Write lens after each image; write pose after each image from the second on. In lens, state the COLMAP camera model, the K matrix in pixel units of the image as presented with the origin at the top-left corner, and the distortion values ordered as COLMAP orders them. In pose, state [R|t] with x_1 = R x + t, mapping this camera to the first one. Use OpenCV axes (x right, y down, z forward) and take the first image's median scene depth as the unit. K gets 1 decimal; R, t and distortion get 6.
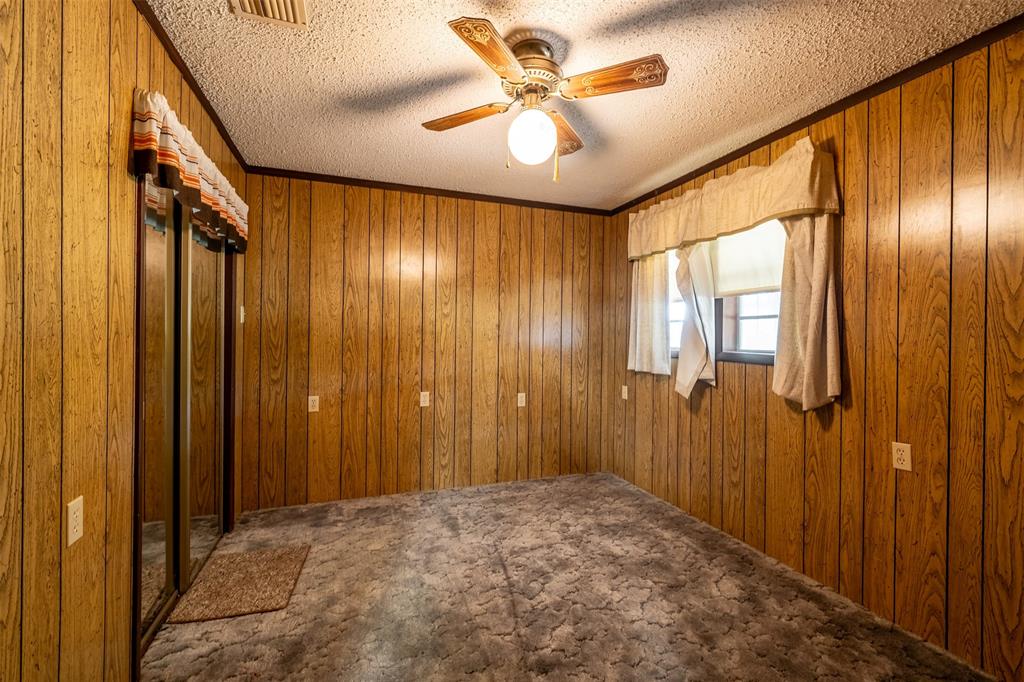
lens RADIAL K [[431.0, 0, 523.9], [0, 431.0, 338.9], [0, 0, 1]] dist [-0.000858, 0.000237]
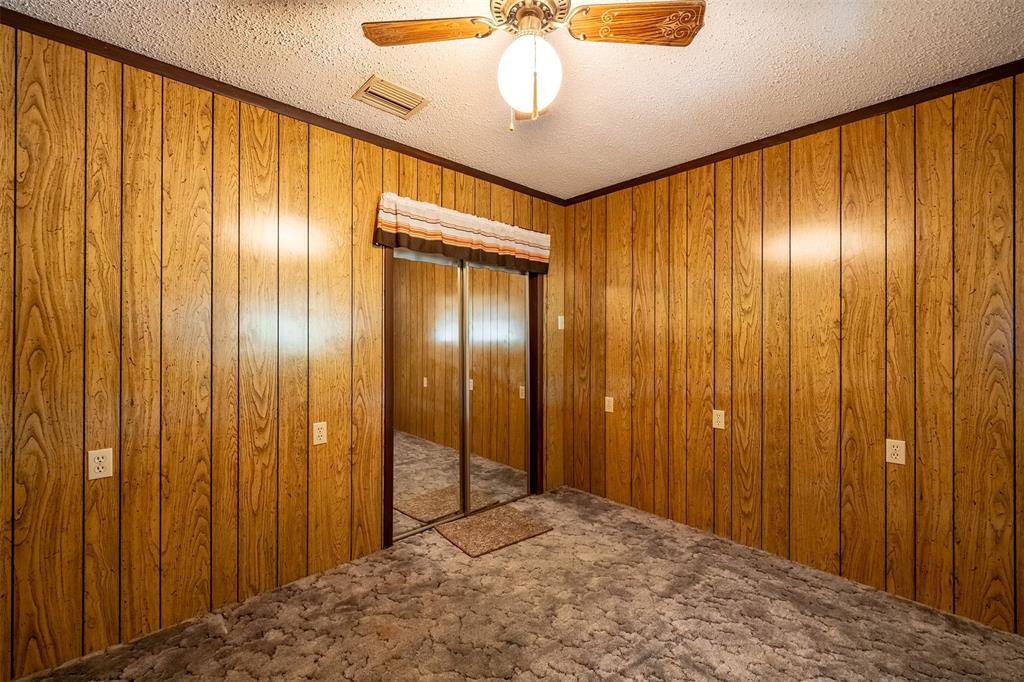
lens RADIAL K [[431.0, 0, 523.9], [0, 431.0, 338.9], [0, 0, 1]] dist [-0.000858, 0.000237]
pose [[0.377746, -0.008623, -0.925869, 0.402272], [-0.006767, 0.999904, -0.012074, 0.004589], [0.925885, 0.010827, 0.377651, 0.402467]]
